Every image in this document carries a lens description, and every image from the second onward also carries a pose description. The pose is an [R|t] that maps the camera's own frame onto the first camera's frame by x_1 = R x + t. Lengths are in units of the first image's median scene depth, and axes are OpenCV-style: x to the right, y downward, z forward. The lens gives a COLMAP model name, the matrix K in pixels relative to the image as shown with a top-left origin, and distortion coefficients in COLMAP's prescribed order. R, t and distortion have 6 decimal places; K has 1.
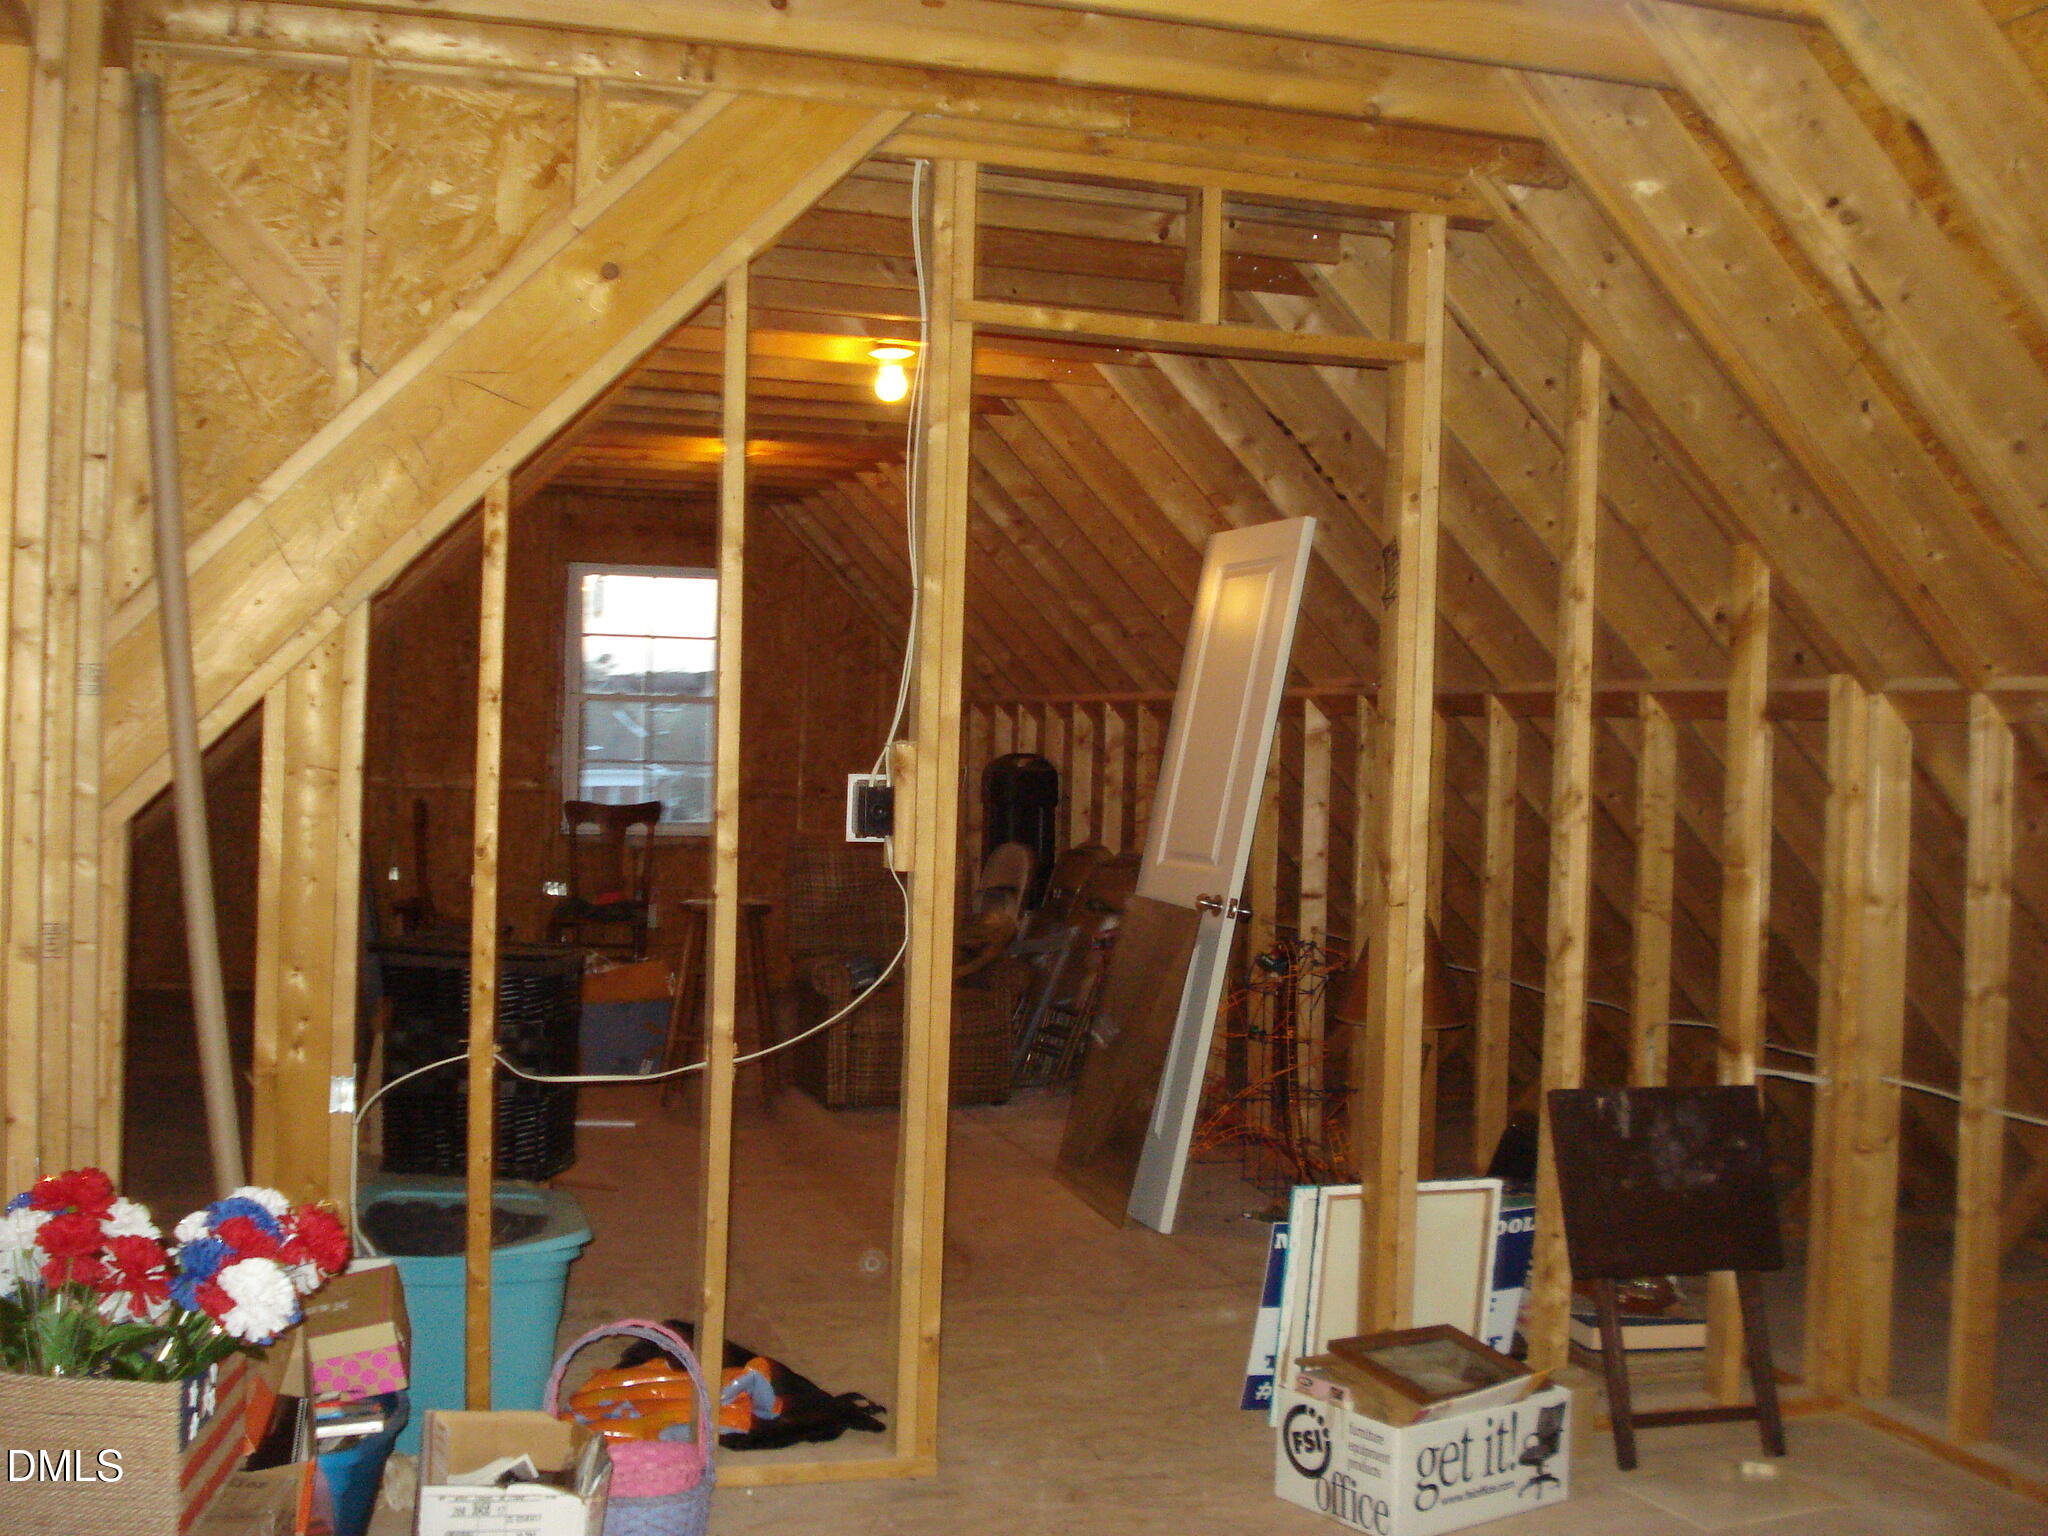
lens RADIAL K [[2277.4, 0, 1016.8], [0, 2277.4, 743.4], [0, 0, 1]] dist [-0.074553, -0.108503]
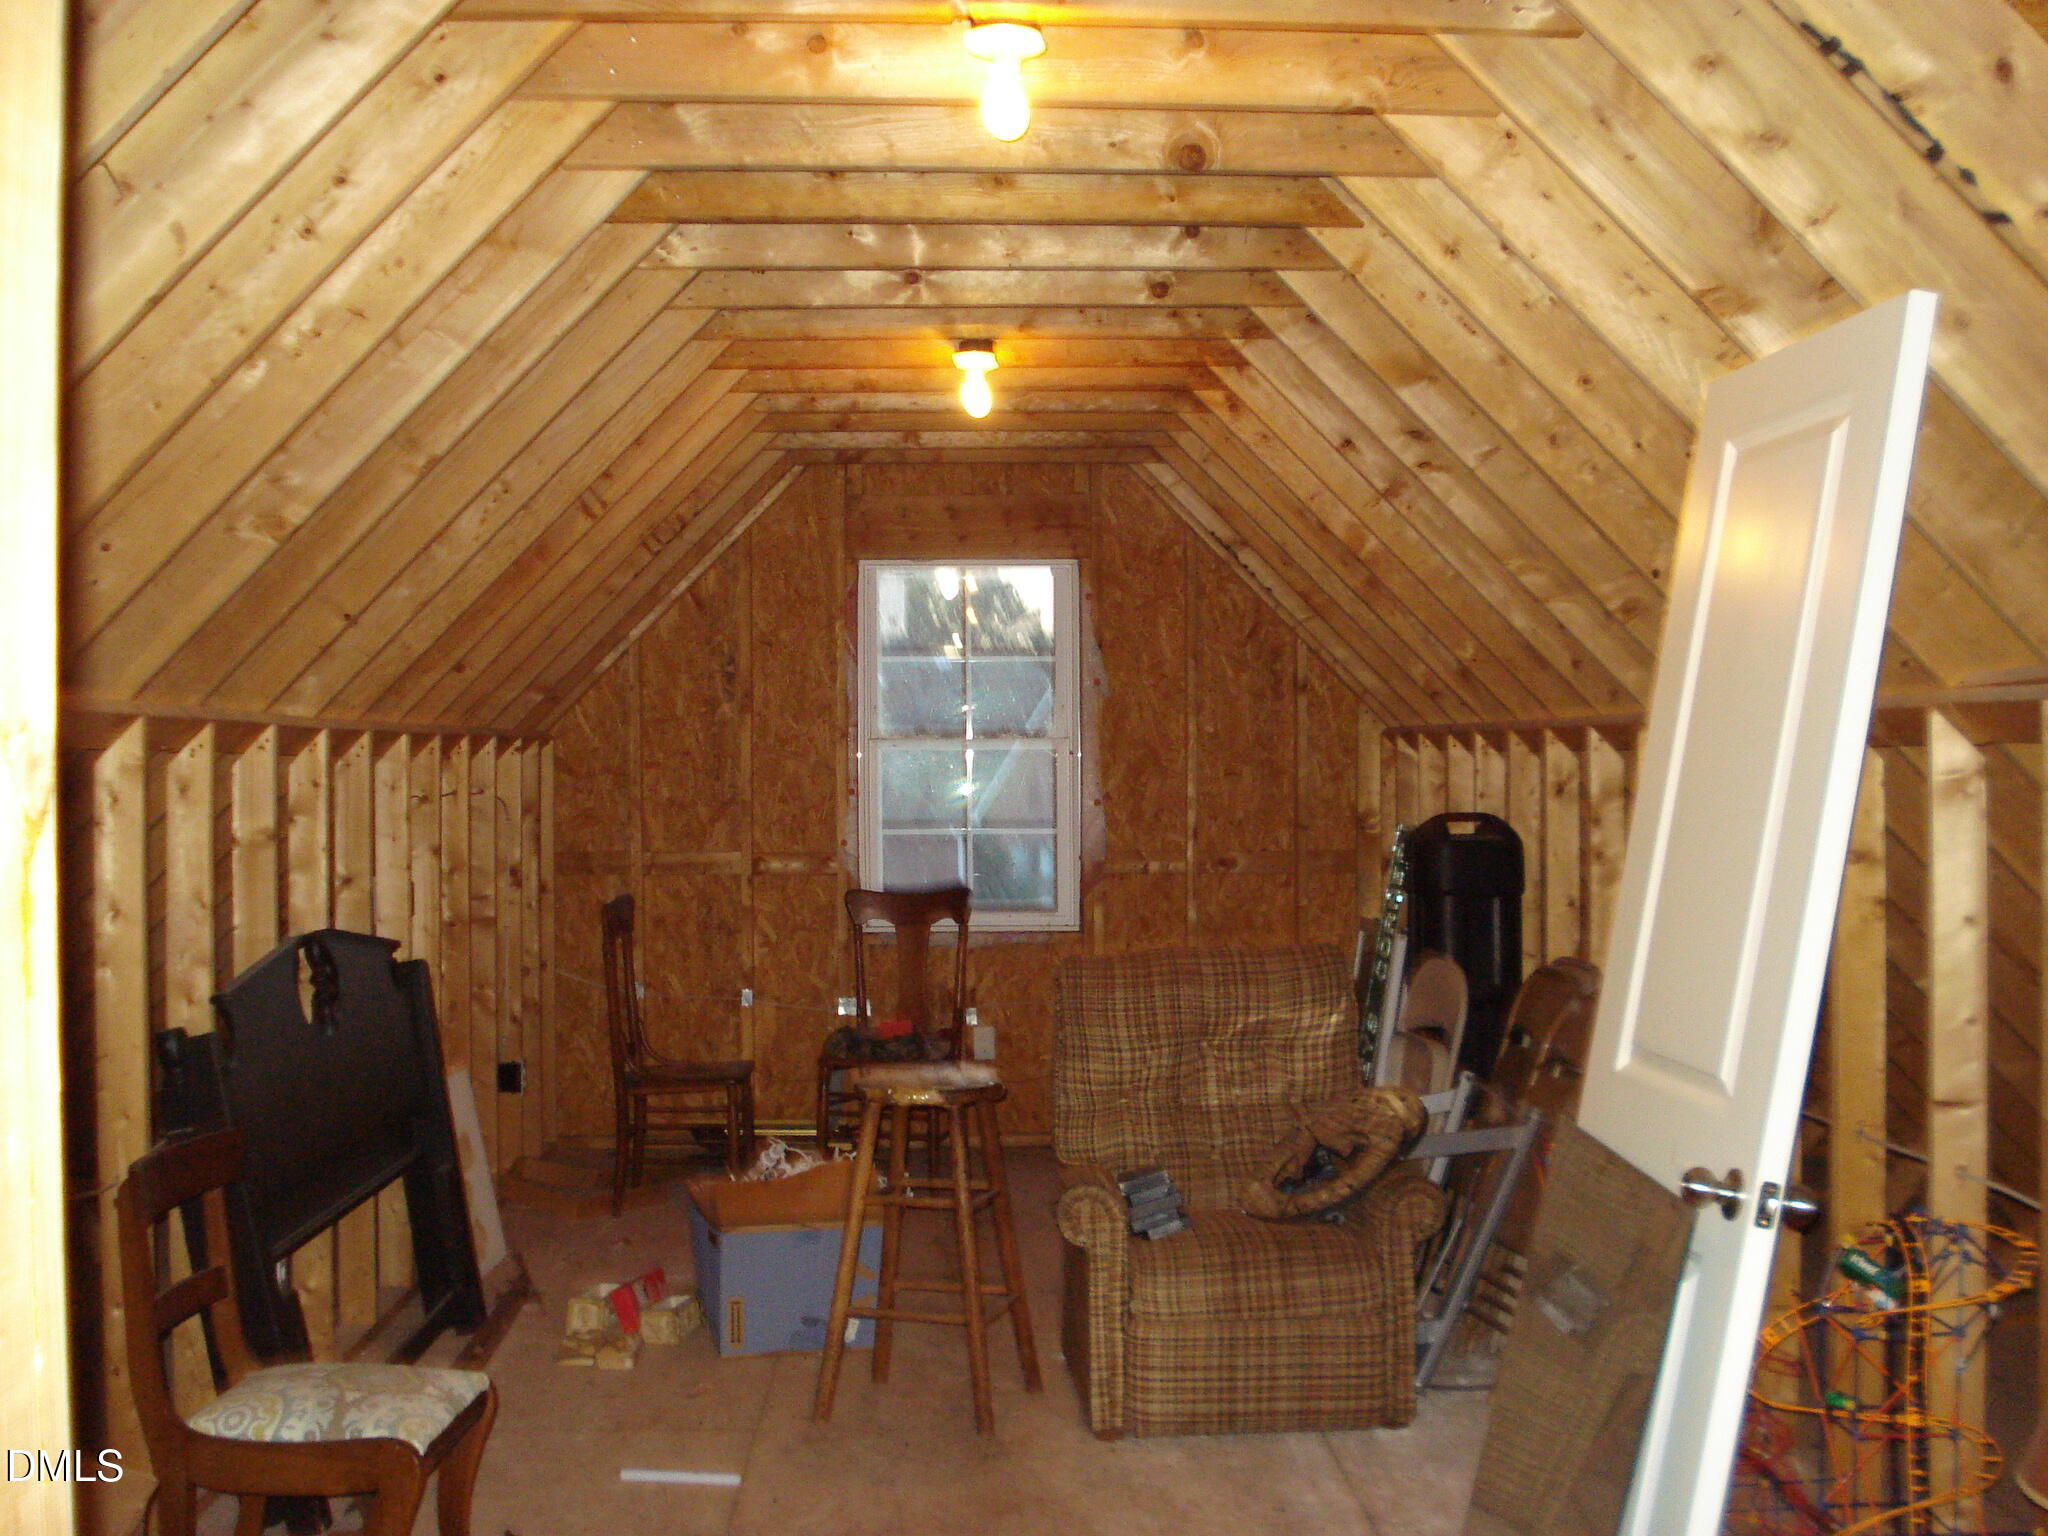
lens RADIAL K [[2336.7, 0, 1024.7], [0, 2336.7, 718.4], [0, 0, 1]] dist [-0.001622, -0.250018]
pose [[0.969364, -0.034406, -0.243206, 0.062043], [0.028032, 0.999168, -0.029622, -0.008741], [0.244023, 0.021897, 0.969522, 0.486588]]
